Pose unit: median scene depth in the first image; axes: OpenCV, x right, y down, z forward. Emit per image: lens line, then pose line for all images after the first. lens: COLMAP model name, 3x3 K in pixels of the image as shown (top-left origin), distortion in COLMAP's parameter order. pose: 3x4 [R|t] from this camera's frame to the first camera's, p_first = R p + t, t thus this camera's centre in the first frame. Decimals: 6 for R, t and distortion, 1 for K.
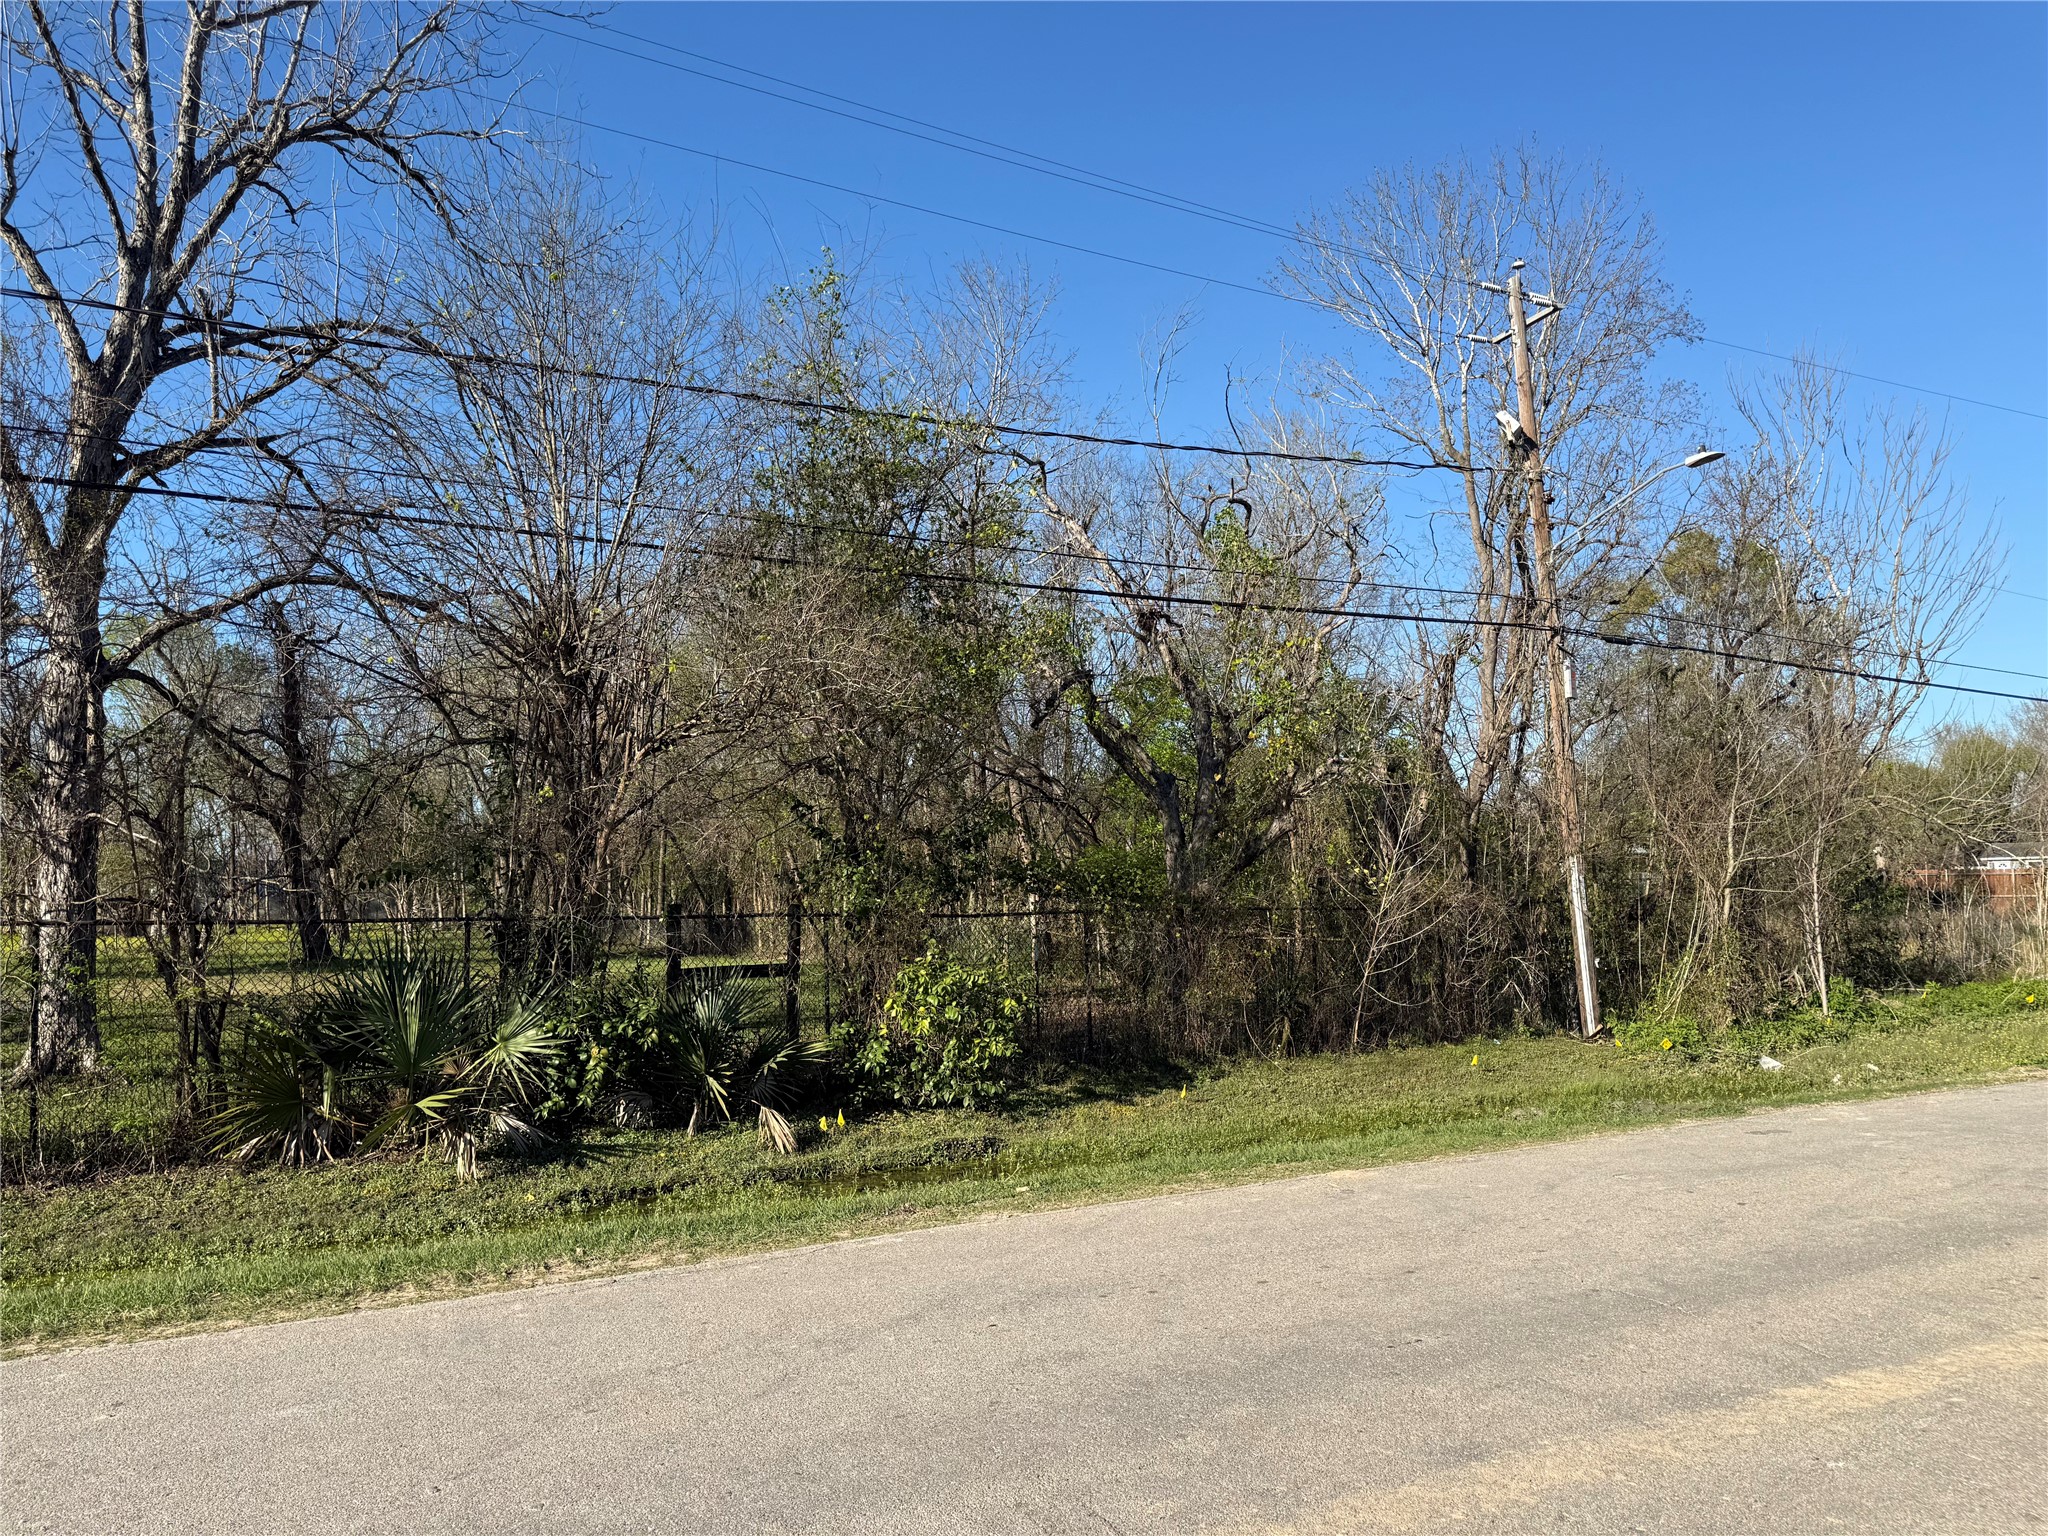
lens RADIAL K [[1474.9, 0, 1021.1], [0, 1474.9, 785.9], [0, 0, 1]] dist [0.032760, -0.034389]
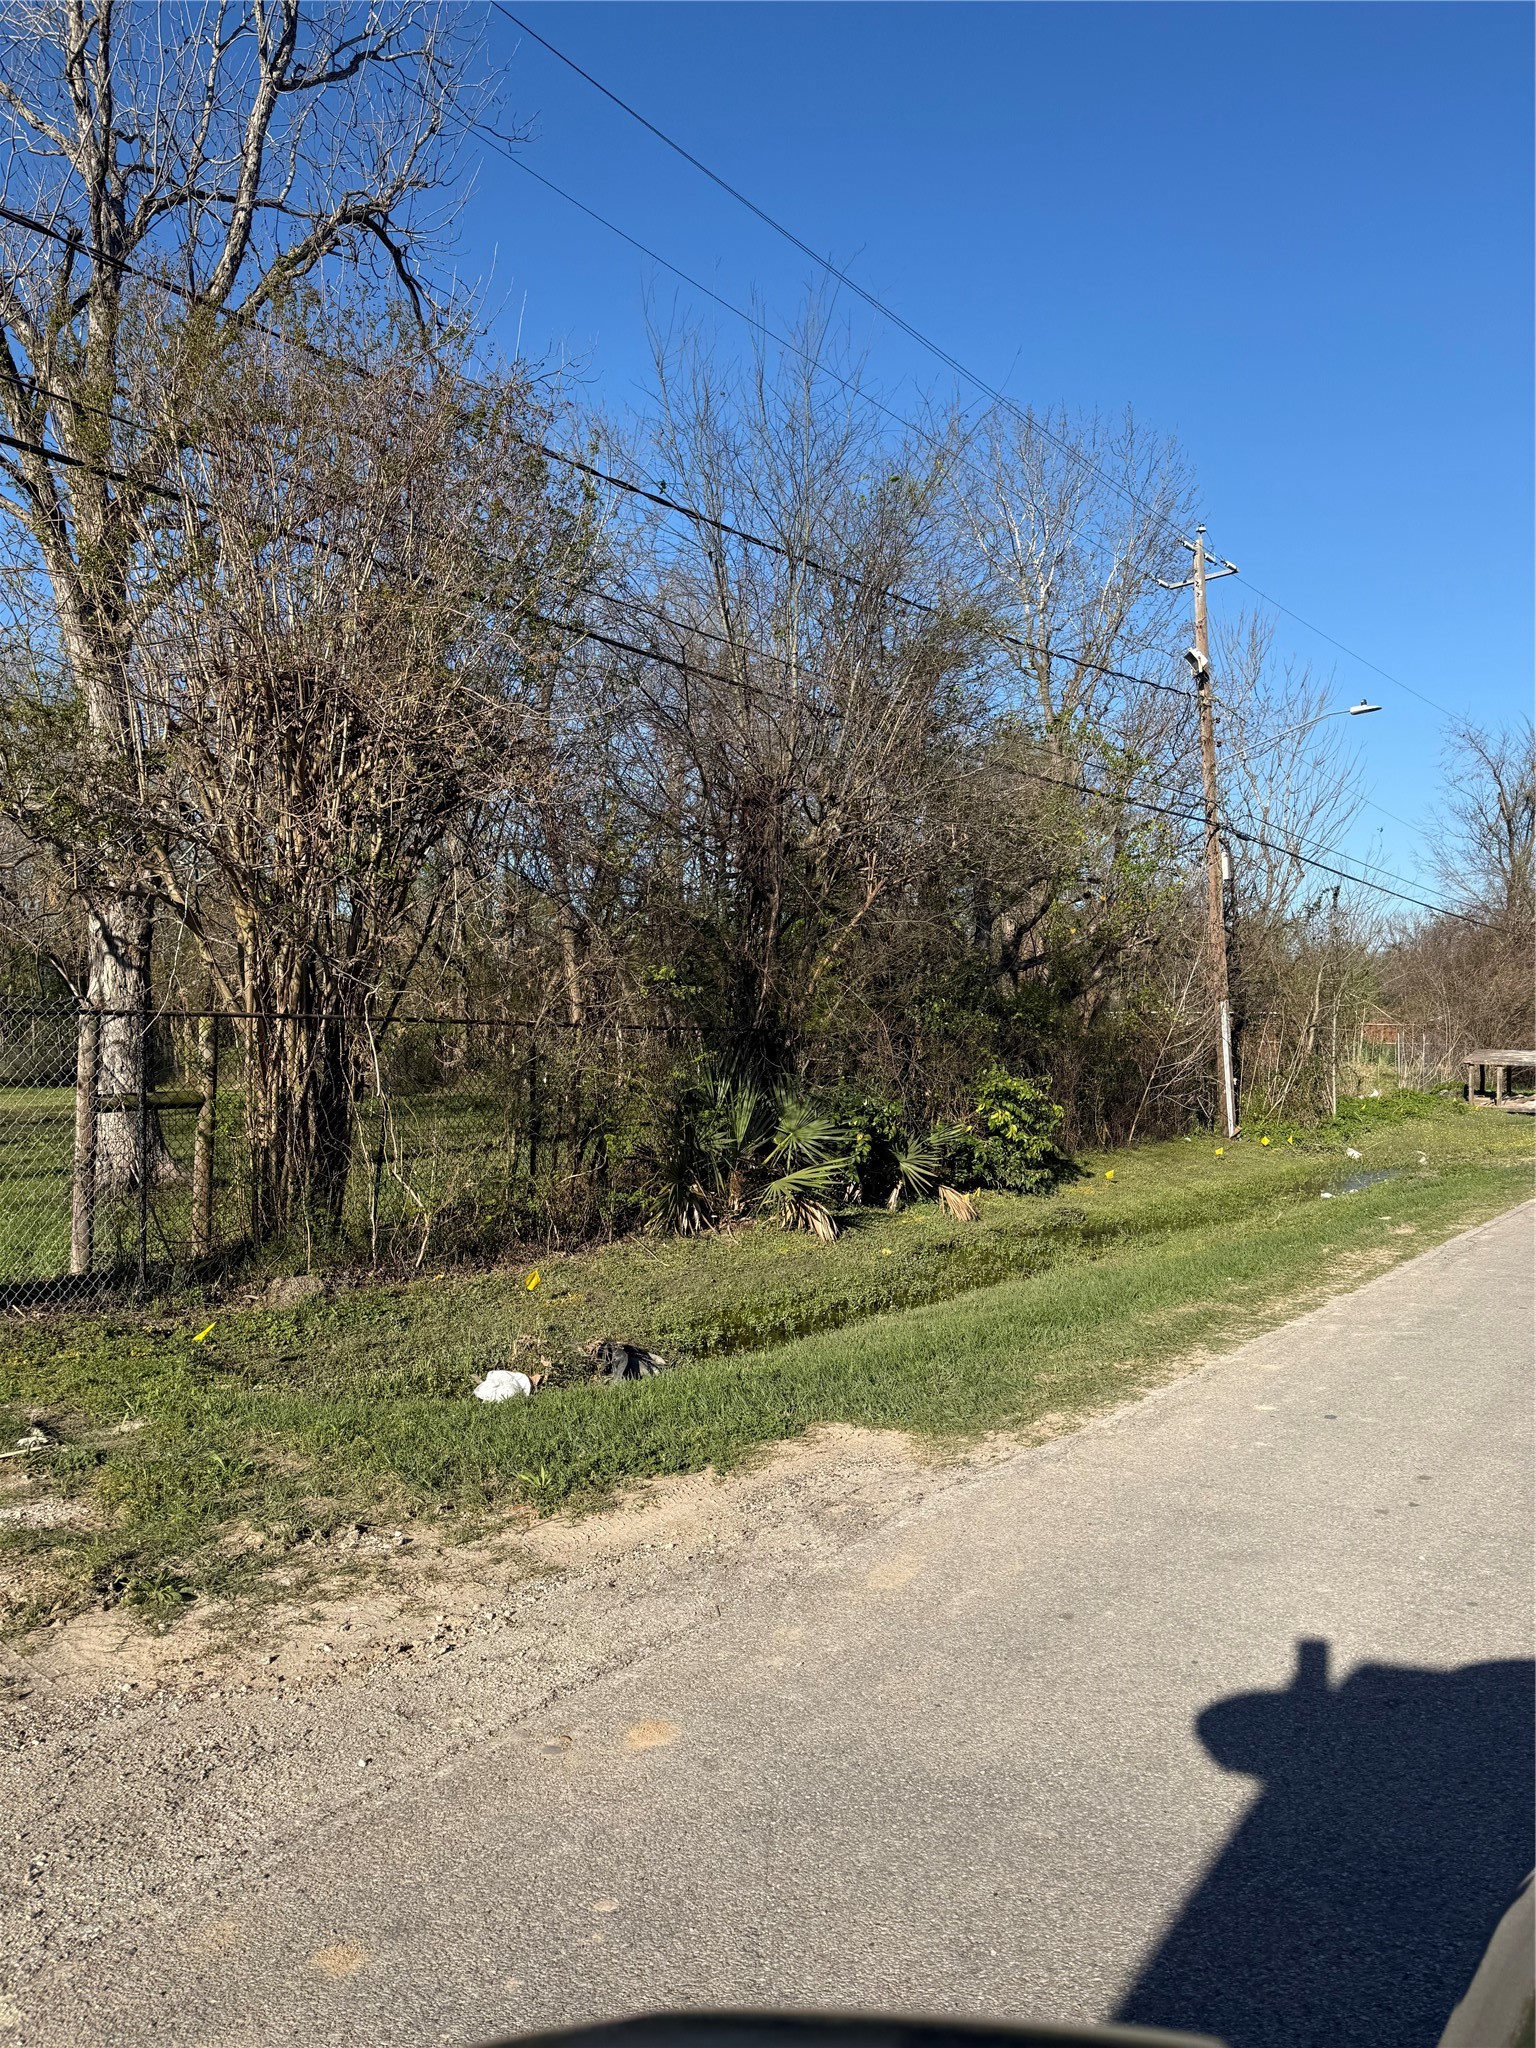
lens RADIAL K [[1455.3, 0, 763.3], [0, 1455.3, 1043.4], [0, 0, 1]] dist [0.098925, -0.123417]
pose [[0.914095, 0.014814, 0.405230, -0.631558], [-0.051664, 0.995443, 0.080150, 0.002980], [-0.402196, -0.094200, 0.910695, -0.040488]]
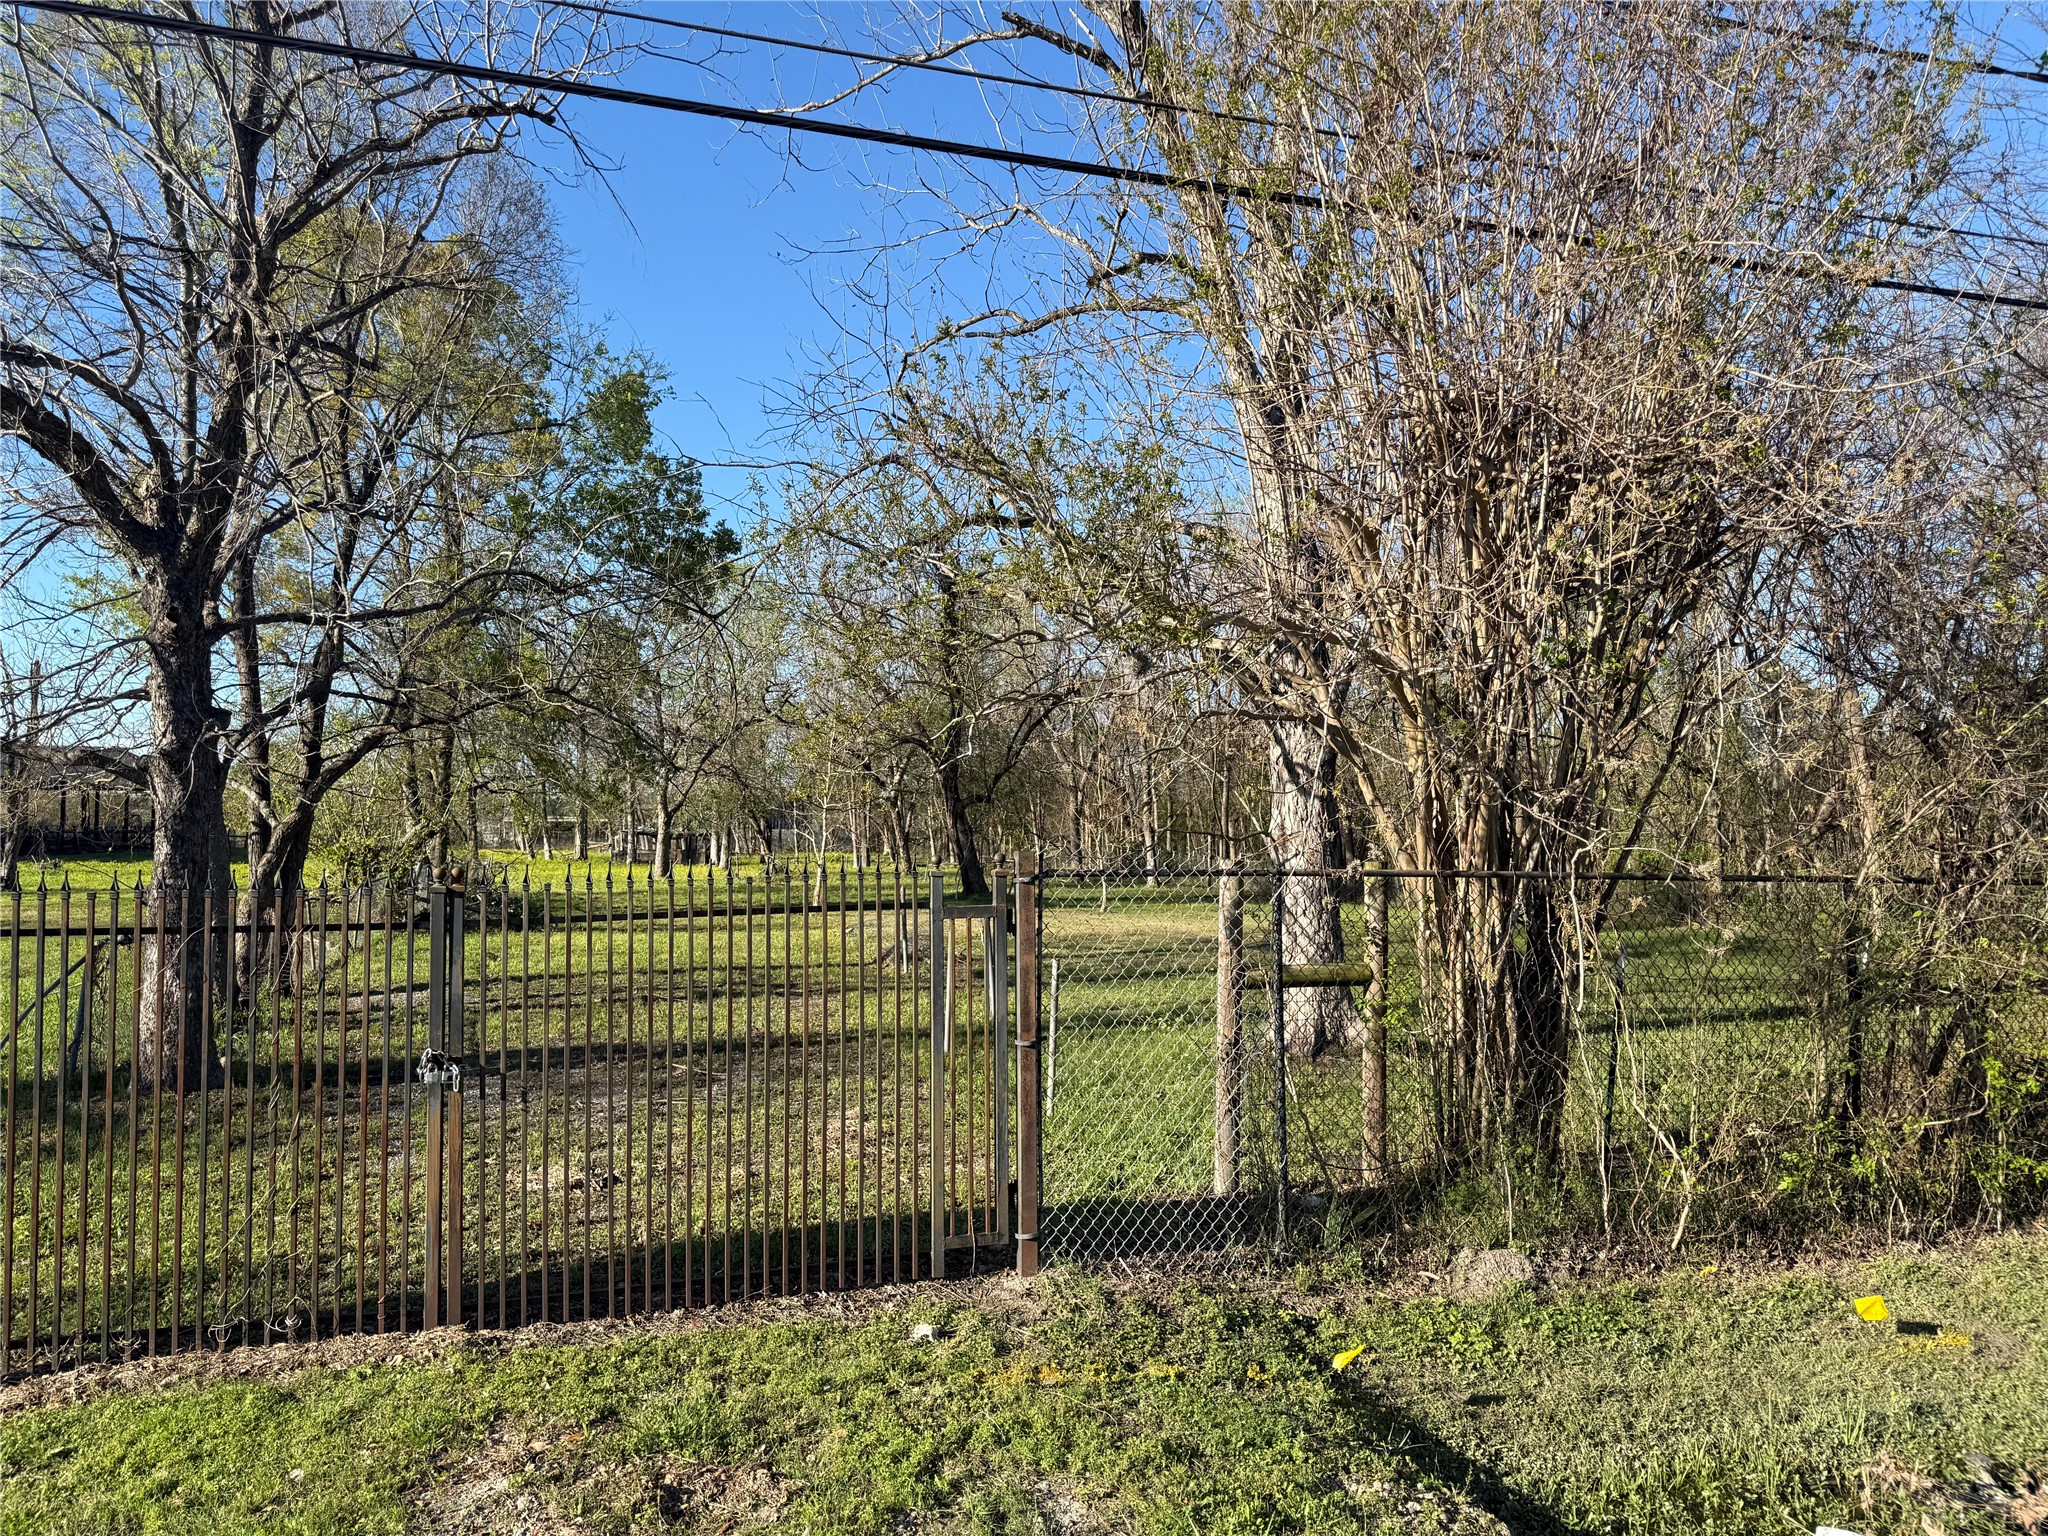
lens RADIAL K [[1469.4, 0, 1023.3], [0, 1469.4, 756.0], [0, 0, 1]] dist [0.027290, -0.027555]
pose [[0.976444, 0.003597, -0.215742, -0.601051], [0.003201, 0.999510, 0.031153, 0.001764], [0.215748, -0.031109, 0.975953, 0.140610]]
